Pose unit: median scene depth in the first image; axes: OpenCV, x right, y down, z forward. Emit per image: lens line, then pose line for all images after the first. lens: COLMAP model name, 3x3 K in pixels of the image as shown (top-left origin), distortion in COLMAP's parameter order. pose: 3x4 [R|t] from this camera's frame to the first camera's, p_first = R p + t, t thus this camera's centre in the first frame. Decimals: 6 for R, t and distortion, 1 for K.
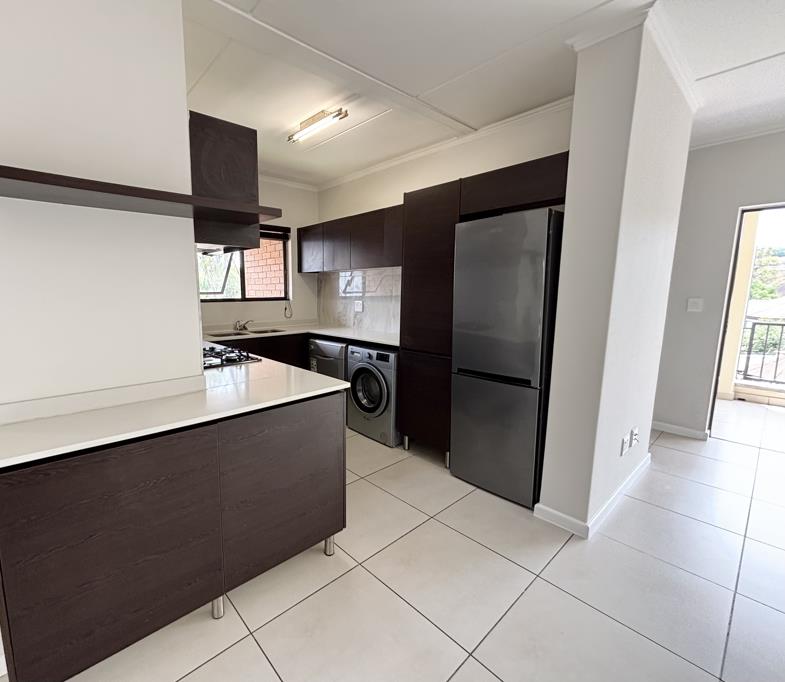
lens RADIAL K [[366.8, 0, 333.6], [0, 366.8, 340.3], [0, 0, 1]] dist [0.001345, 0.000488]
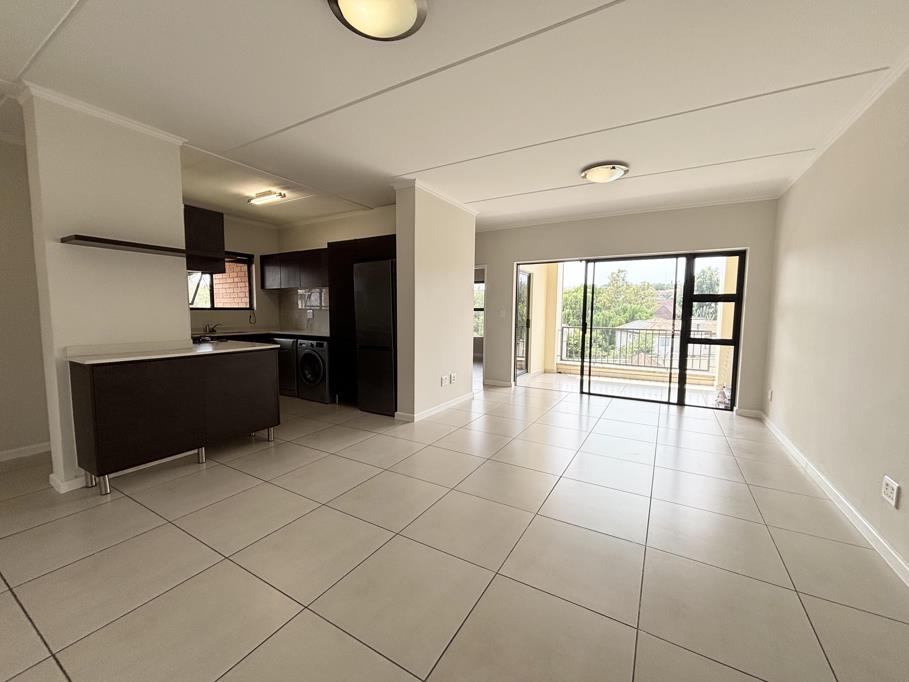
lens RADIAL K [[365.8, 0, 454.5], [0, 365.8, 340.7], [0, 0, 1]] dist [0.001153, -0.000207]
pose [[0.938135, -0.018203, 0.345792, 0.116475], [0.037983, 0.998001, -0.050513, 0.110945], [-0.344181, 0.060522, 0.936951, -0.543635]]
